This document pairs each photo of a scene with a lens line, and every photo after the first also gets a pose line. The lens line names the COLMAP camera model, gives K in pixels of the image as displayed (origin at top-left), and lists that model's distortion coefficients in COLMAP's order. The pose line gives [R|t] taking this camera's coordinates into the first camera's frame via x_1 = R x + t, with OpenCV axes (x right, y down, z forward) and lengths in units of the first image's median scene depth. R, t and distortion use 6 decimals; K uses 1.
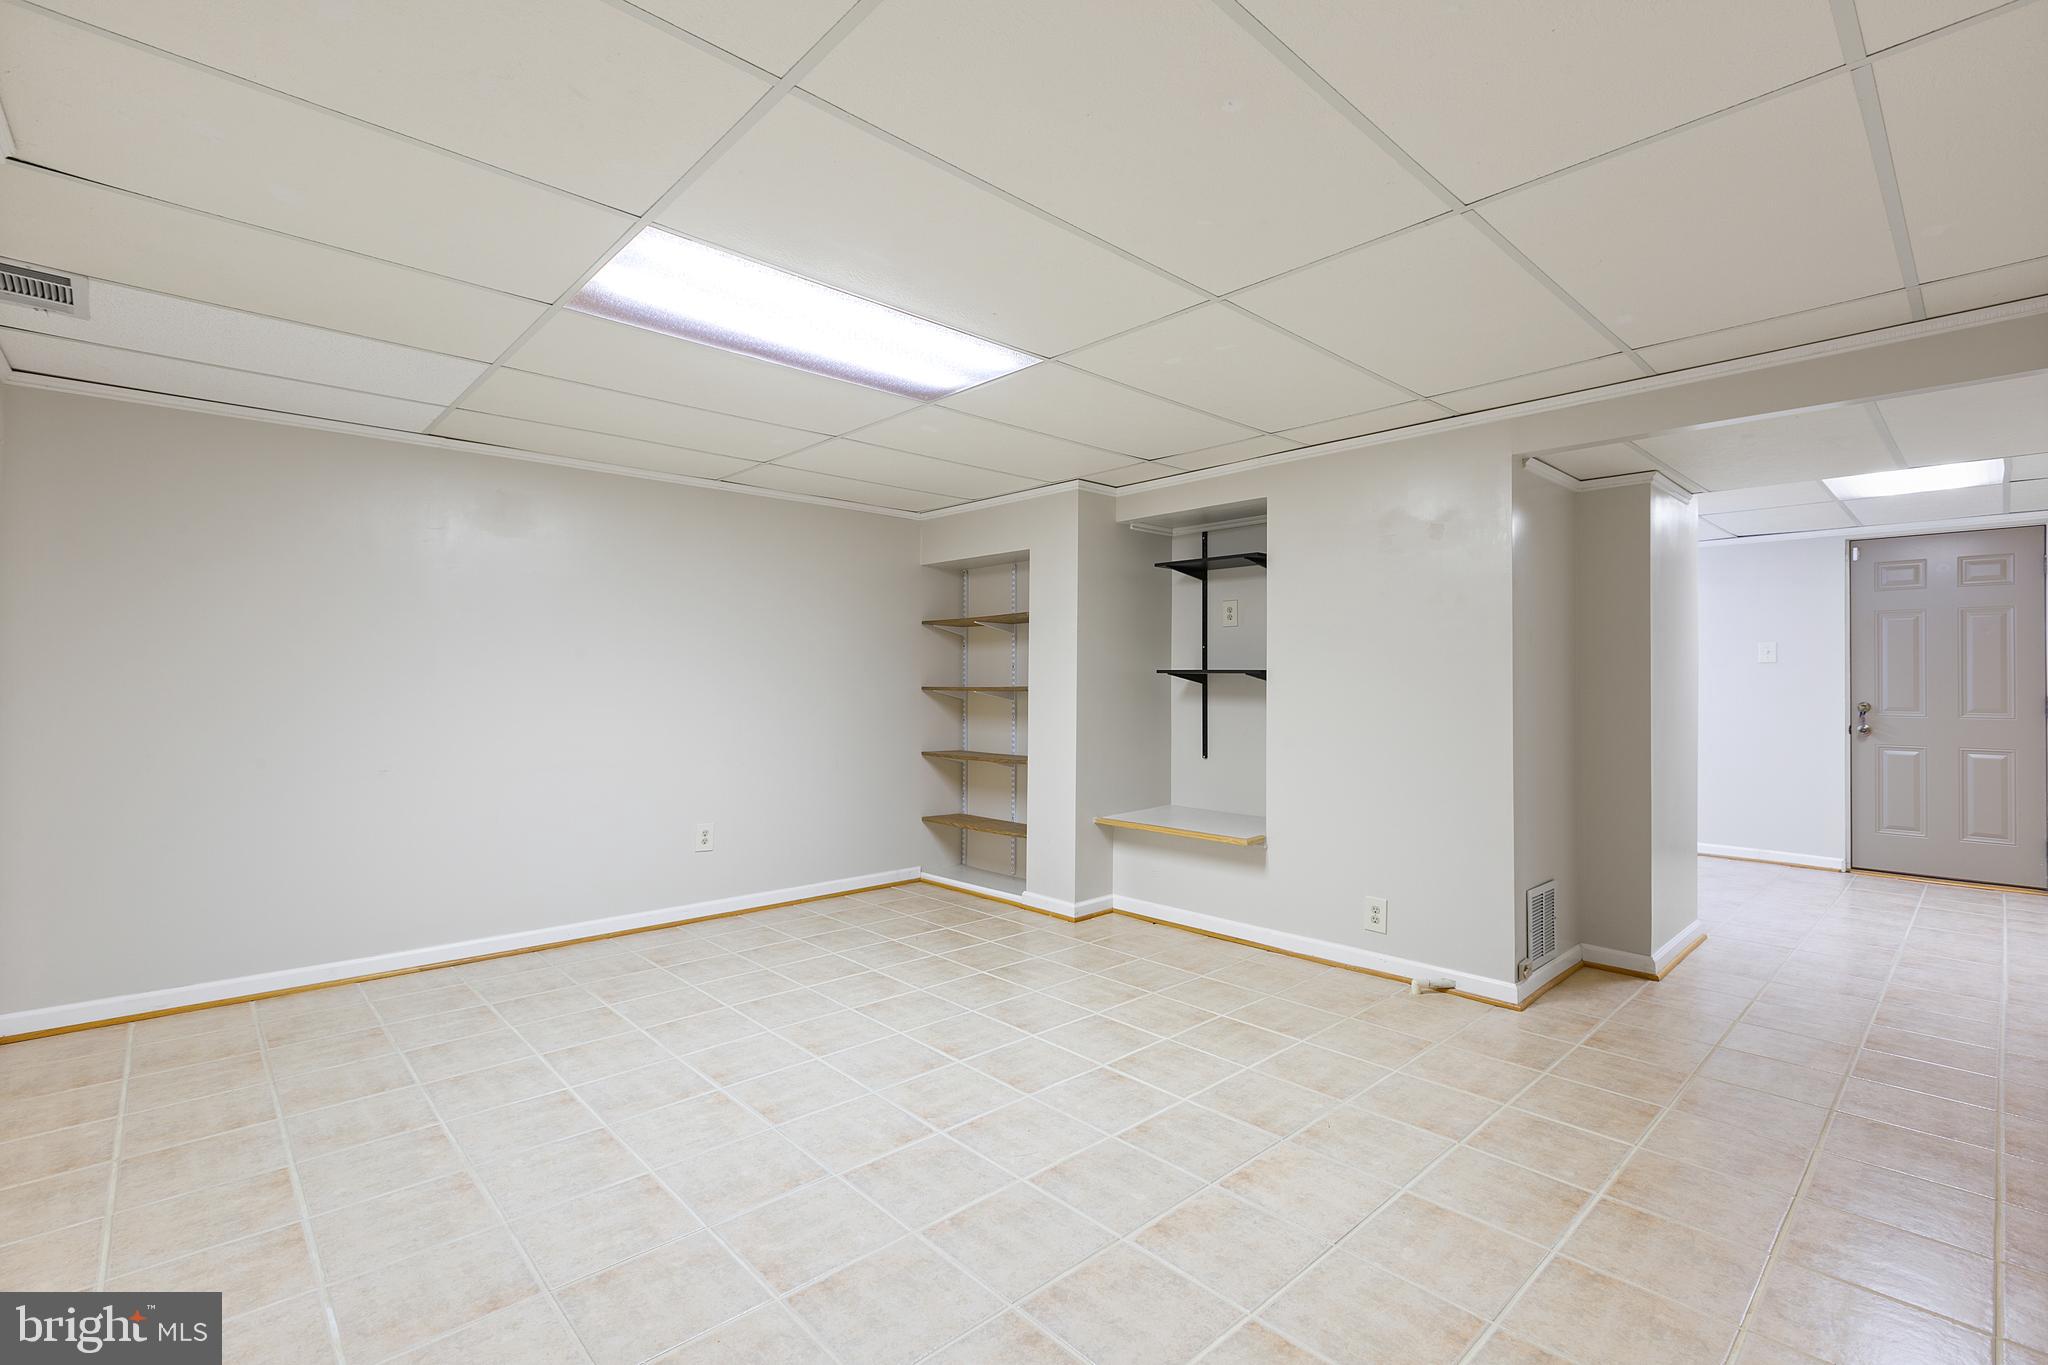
lens RADIAL K [[911.0, 0, 1026.1], [0, 911.0, 673.8], [0, 0, 1]] dist [0.003122, -0.000104]
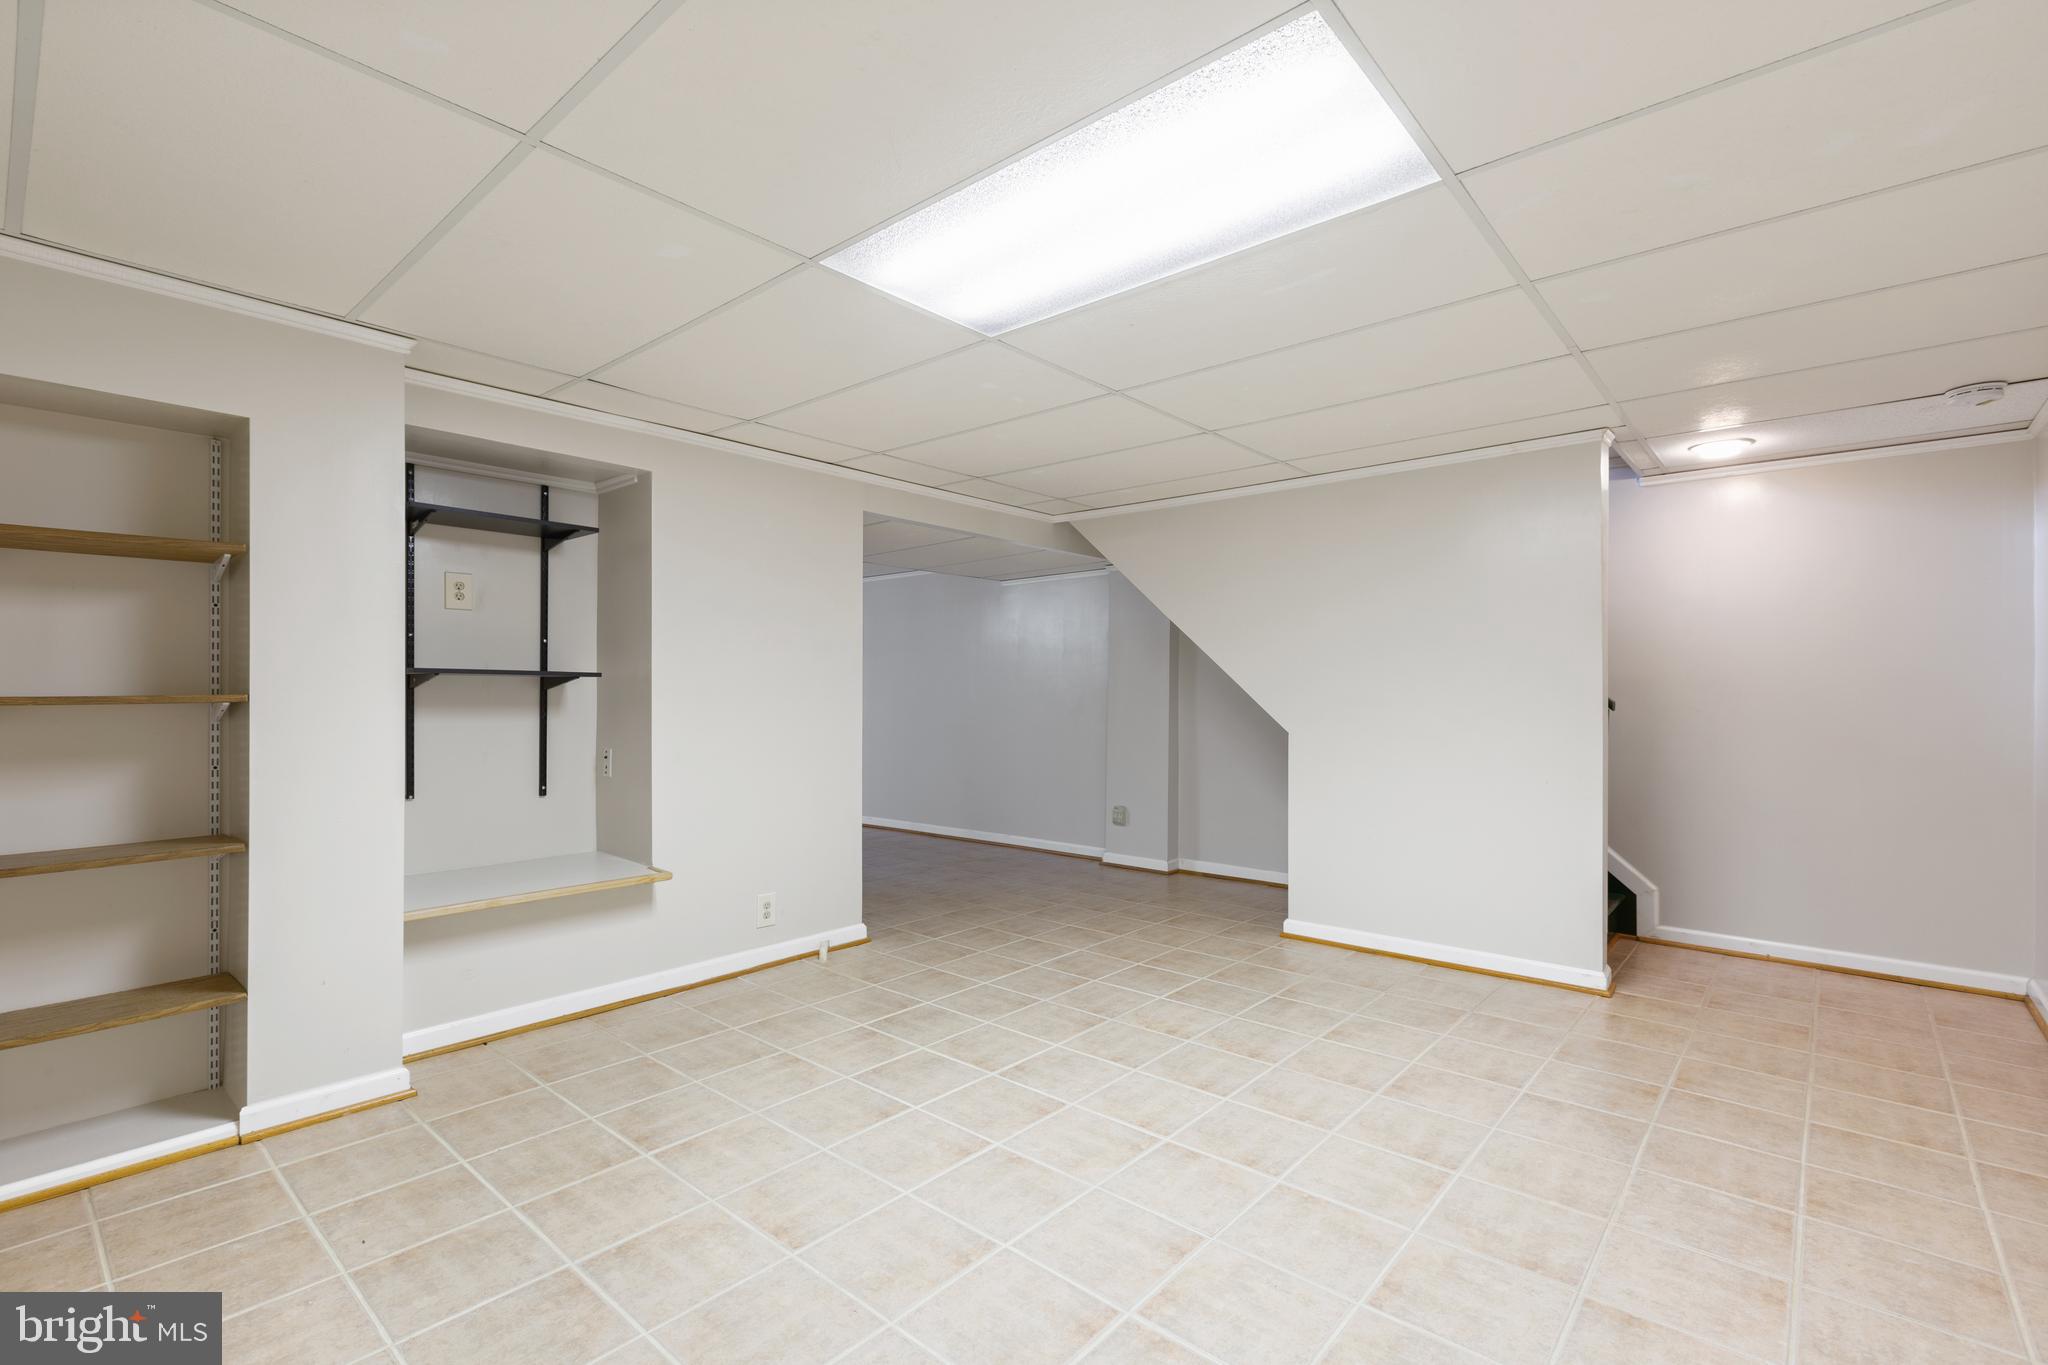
lens RADIAL K [[919.2, 0, 1021.0], [0, 919.2, 684.8], [0, 0, 1]] dist [0.001457, -0.000827]
pose [[-0.098528, 0.005189, 0.995121, -0.920328], [-0.013440, 0.999888, -0.006545, 0.010409], [-0.995043, -0.014019, -0.098447, 1.073167]]
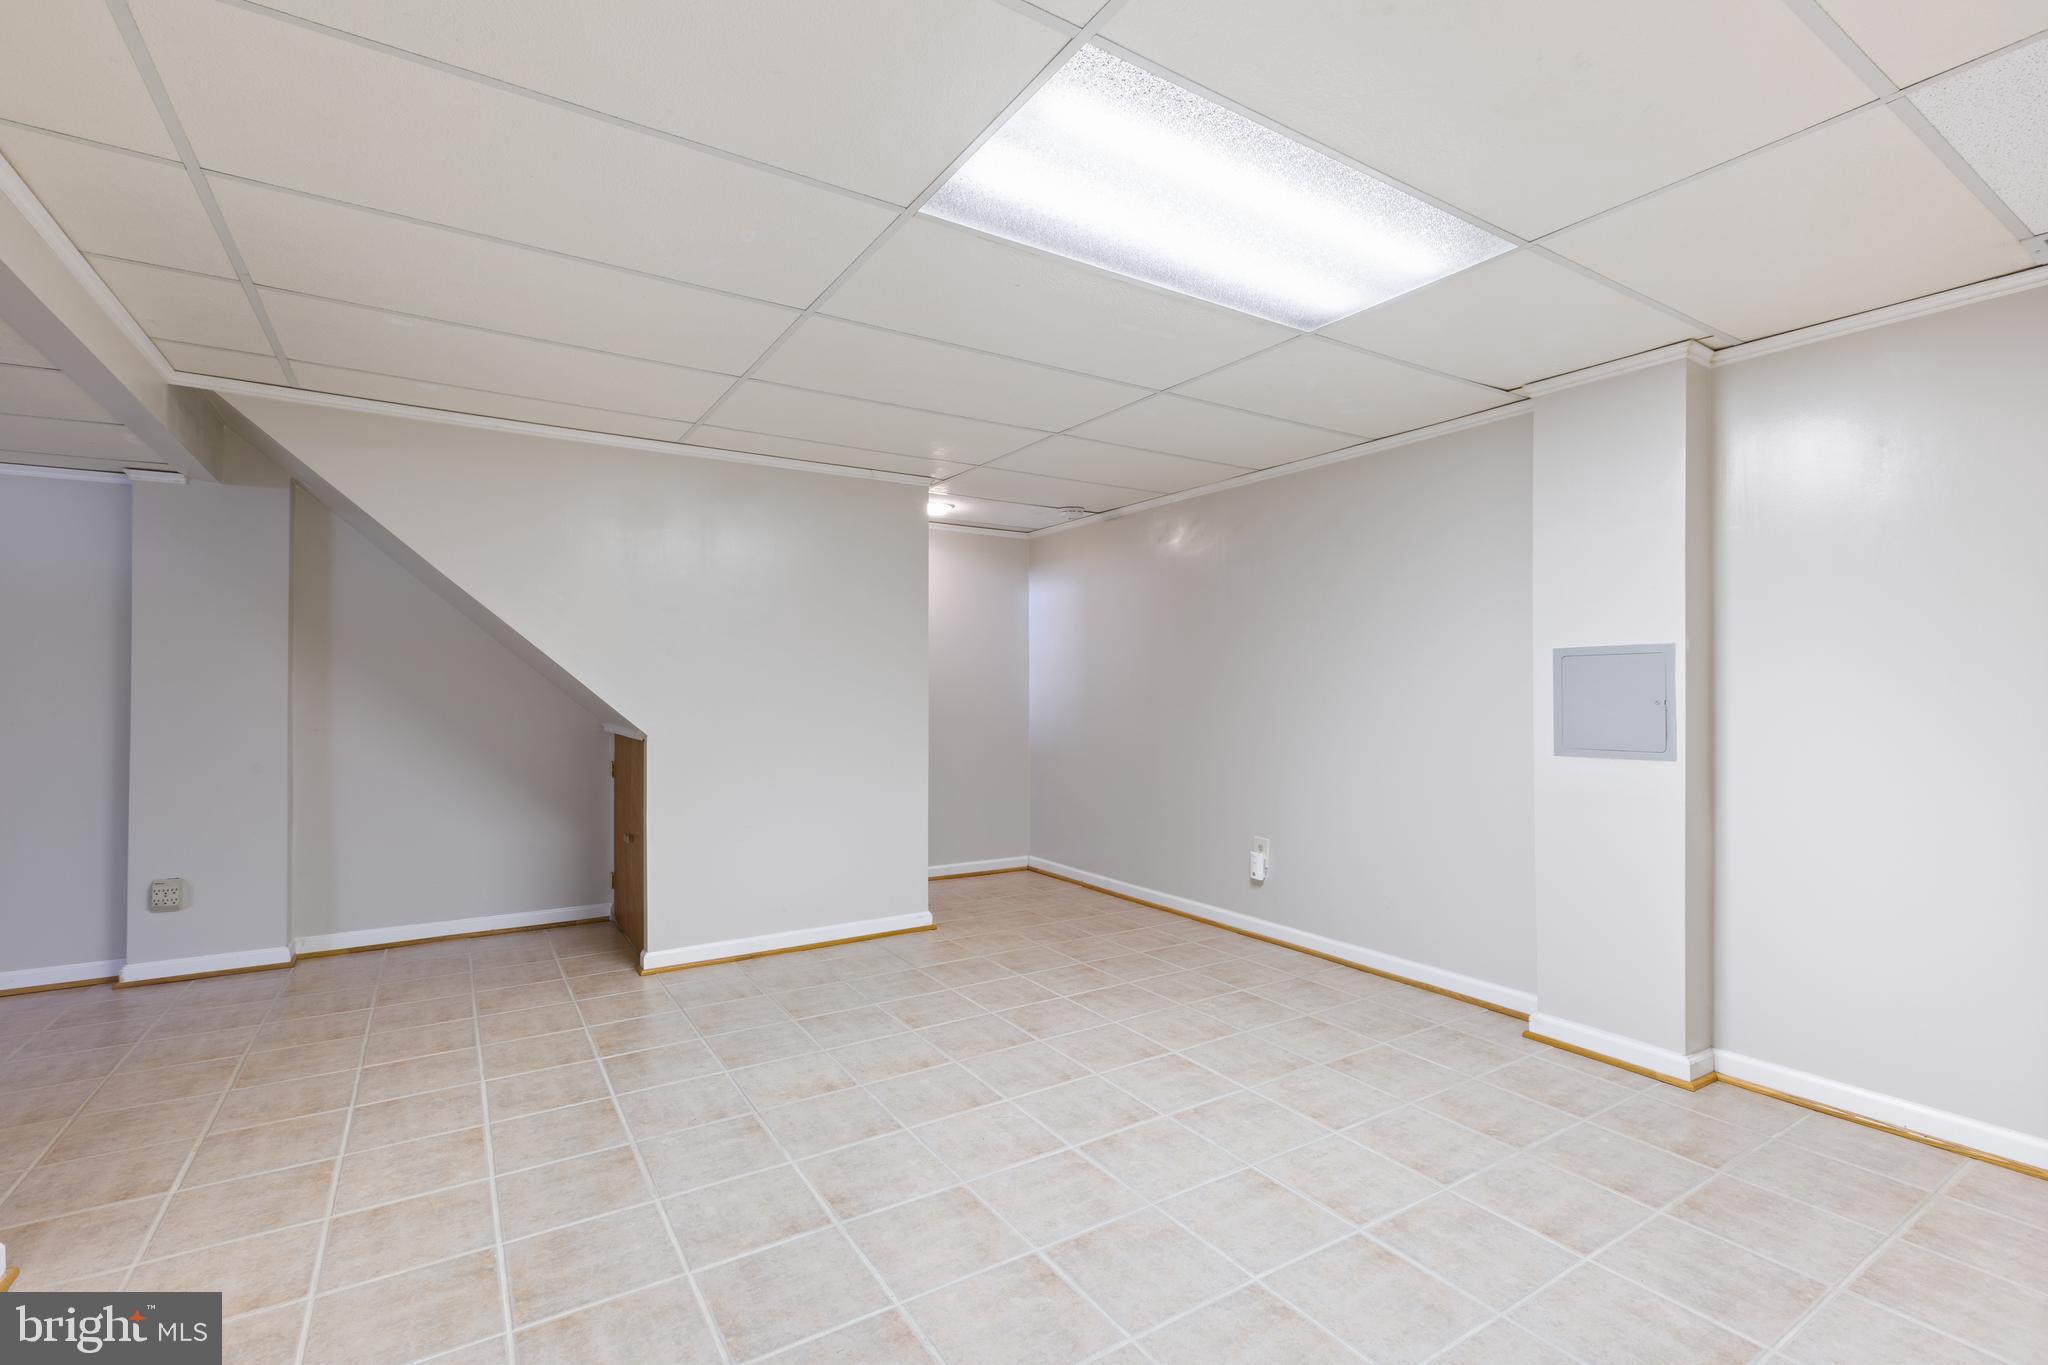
lens RADIAL K [[919.2, 0, 1021.0], [0, 919.2, 684.8], [0, 0, 1]] dist [0.001457, -0.000827]
pose [[-0.982766, -0.002871, 0.184833, -0.187210], [-0.005695, 0.999875, -0.014750, 0.018780], [-0.184767, -0.015548, -0.982659, 1.684220]]
